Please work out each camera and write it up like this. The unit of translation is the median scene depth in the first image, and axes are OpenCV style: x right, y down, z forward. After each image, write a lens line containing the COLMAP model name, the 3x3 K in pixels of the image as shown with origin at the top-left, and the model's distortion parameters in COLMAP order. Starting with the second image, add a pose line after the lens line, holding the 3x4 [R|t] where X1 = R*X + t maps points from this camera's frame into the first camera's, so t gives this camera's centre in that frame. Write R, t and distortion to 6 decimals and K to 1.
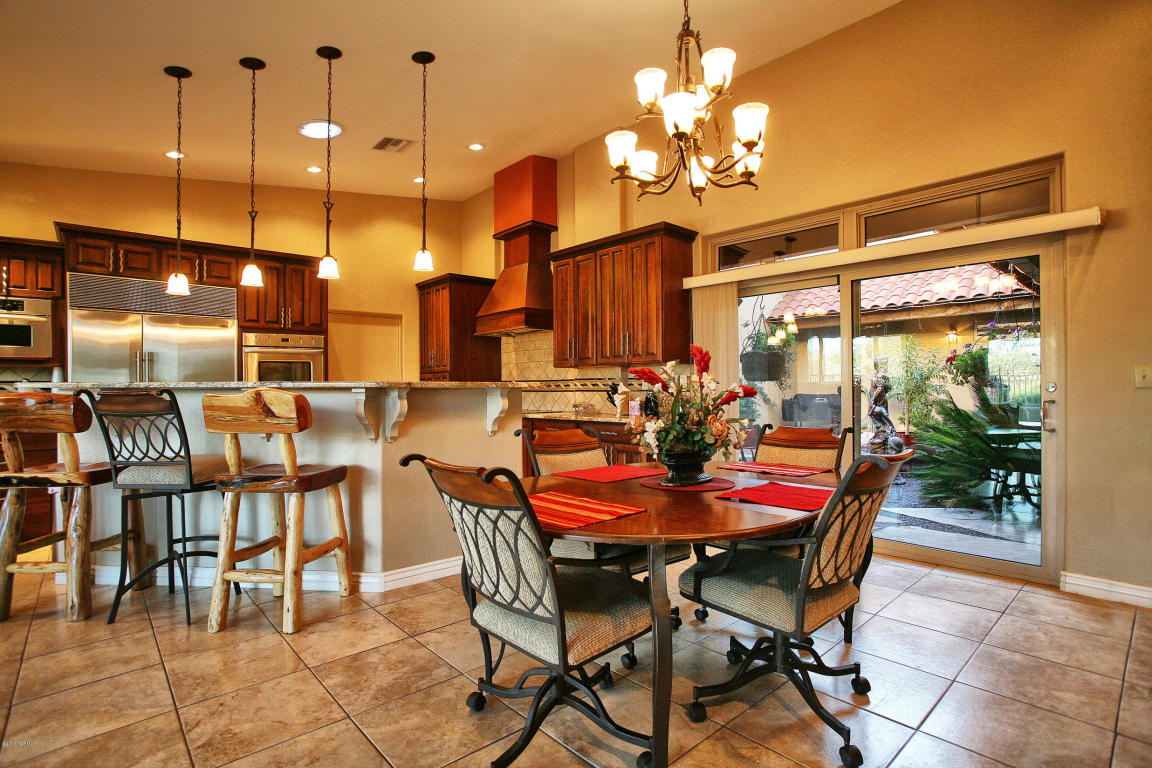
lens RADIAL K [[580.9, 0, 577.3], [0, 580.9, 387.2], [0, 0, 1]] dist [-0.046781, 0.017645]
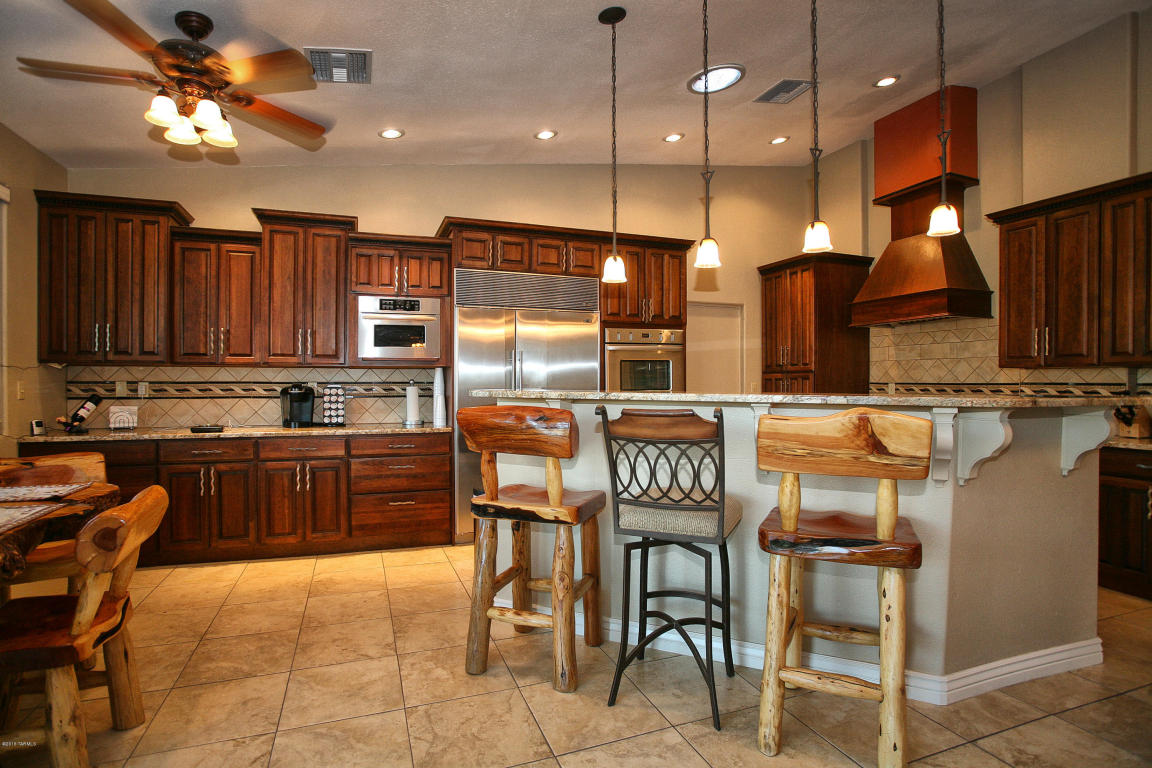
lens RADIAL K [[610.2, 0, 578.1], [0, 610.2, 390.3], [0, 0, 1]] dist [-0.048262, 0.005330]
pose [[0.927860, 0.013699, -0.372677, -0.307367], [-0.008685, 0.999848, 0.015130, -0.014783], [0.372827, -0.010802, 0.927838, 0.119866]]
